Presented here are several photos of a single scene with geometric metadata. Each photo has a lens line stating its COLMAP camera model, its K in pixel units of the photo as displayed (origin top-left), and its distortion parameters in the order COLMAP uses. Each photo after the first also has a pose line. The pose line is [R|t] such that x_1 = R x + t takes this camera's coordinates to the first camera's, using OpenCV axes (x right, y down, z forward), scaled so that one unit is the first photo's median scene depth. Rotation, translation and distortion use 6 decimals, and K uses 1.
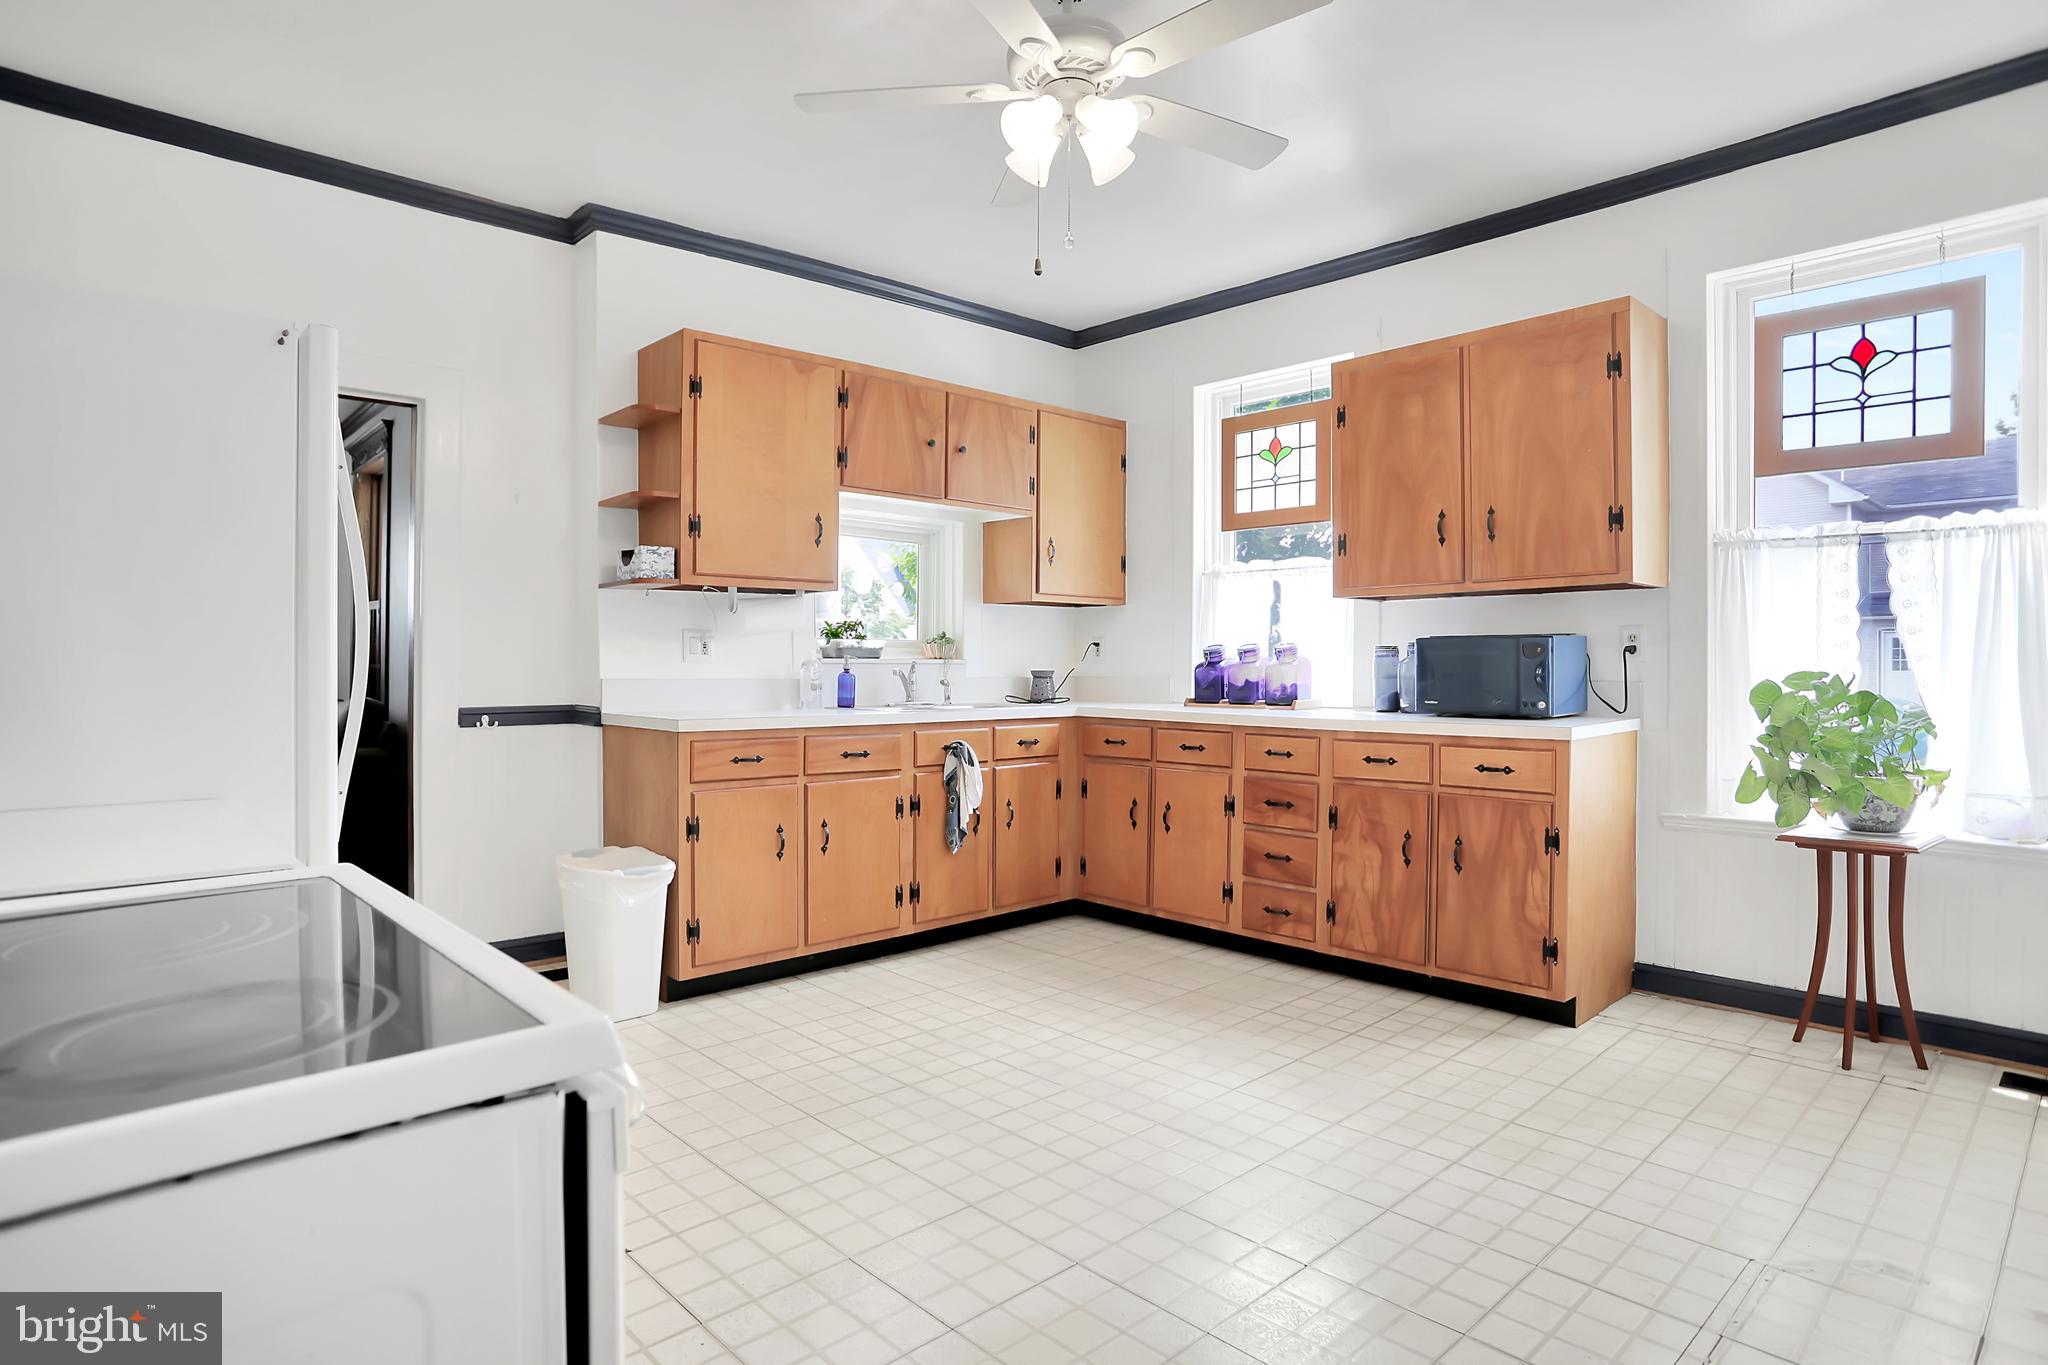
lens RADIAL K [[1118.3, 0, 1028.3], [0, 1118.3, 671.8], [0, 0, 1]] dist [-0.076180, 0.000378]
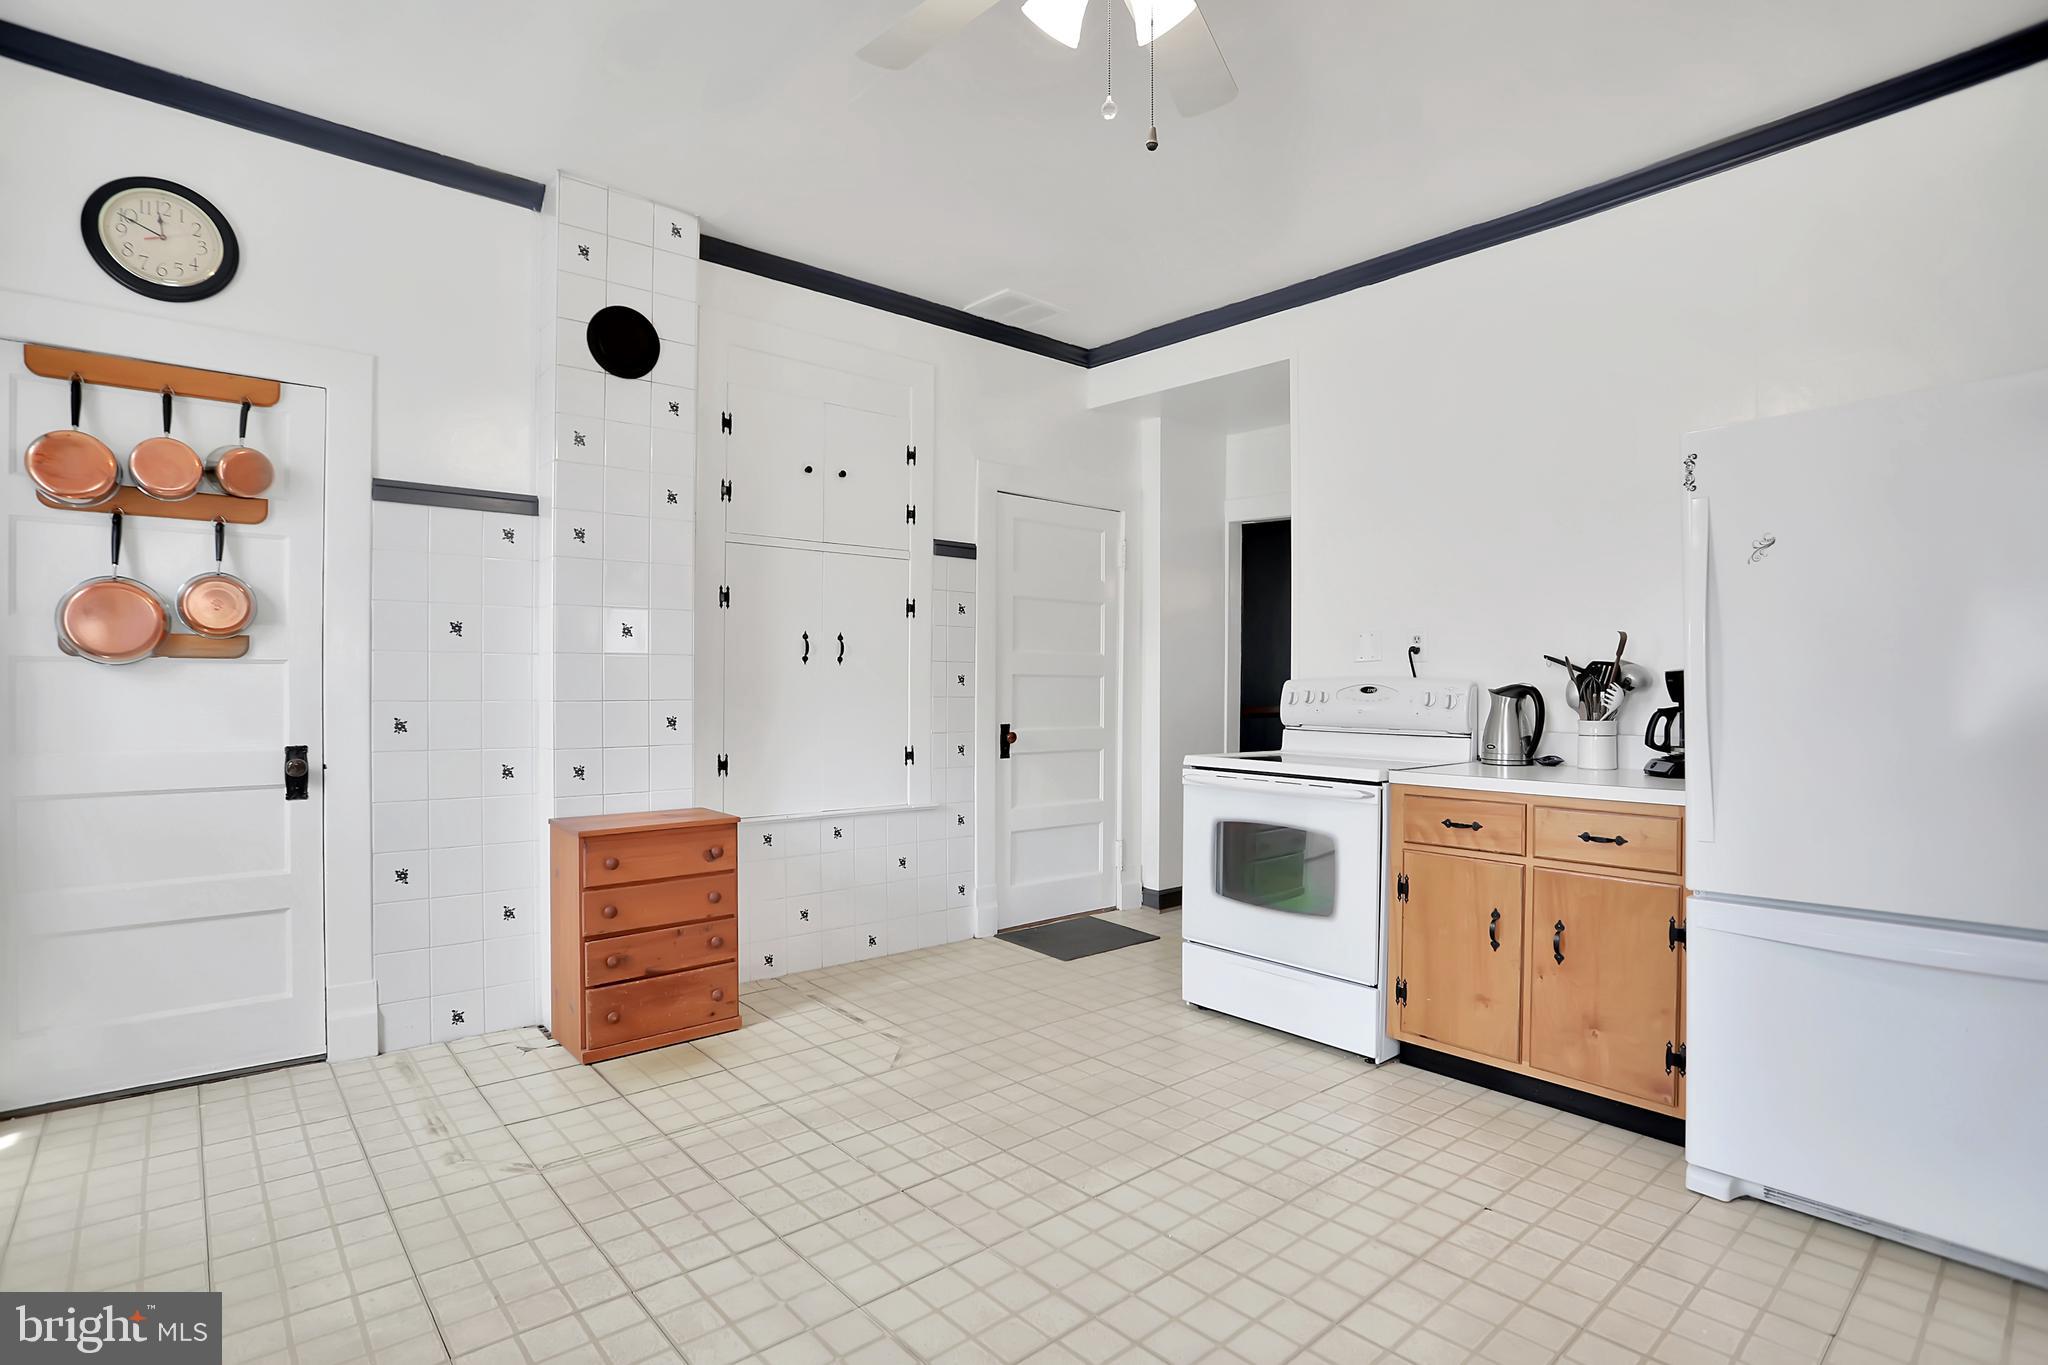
lens RADIAL K [[1011.3, 0, 1024.0], [0, 1011.3, 682.5], [0, 0, 1]] dist [-0.062439, 0.020797]
pose [[-0.999201, -0.005287, 0.039620, 0.040546], [-0.005329, 0.999985, -0.000975, -0.008702], [-0.039614, -0.001185, -0.999214, 1.060655]]
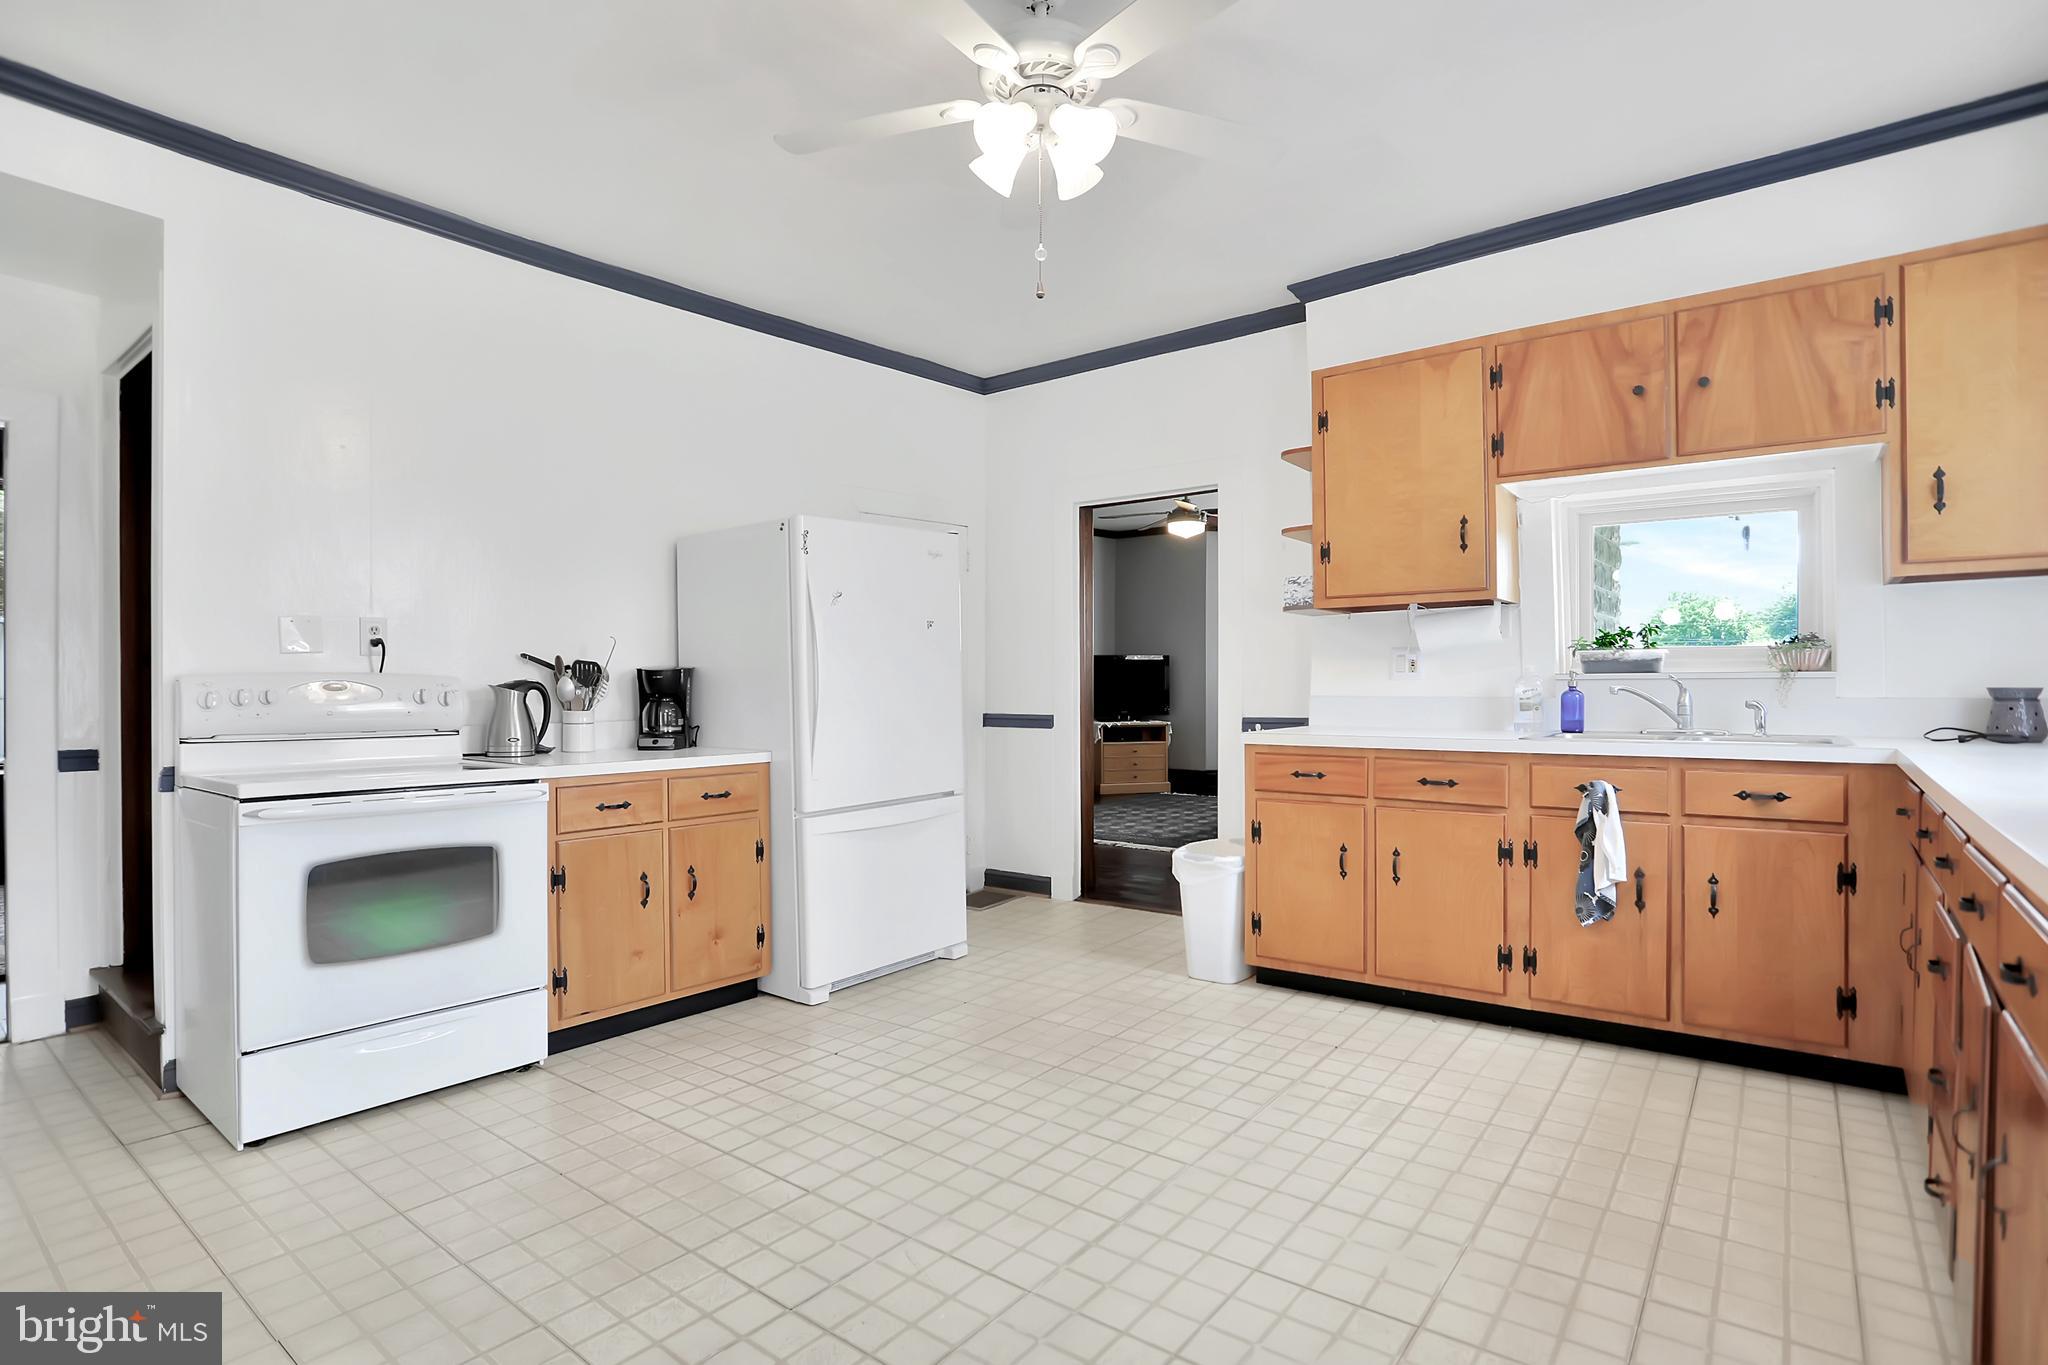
lens RADIAL K [[1011.3, 0, 1024.0], [0, 1011.3, 682.5], [0, 0, 1]] dist [-0.062439, 0.020797]
pose [[0.151169, -0.005414, -0.988493, 0.582814], [0.001725, 0.999985, -0.005213, -0.002420], [0.988506, -0.000917, 0.151176, 0.543129]]
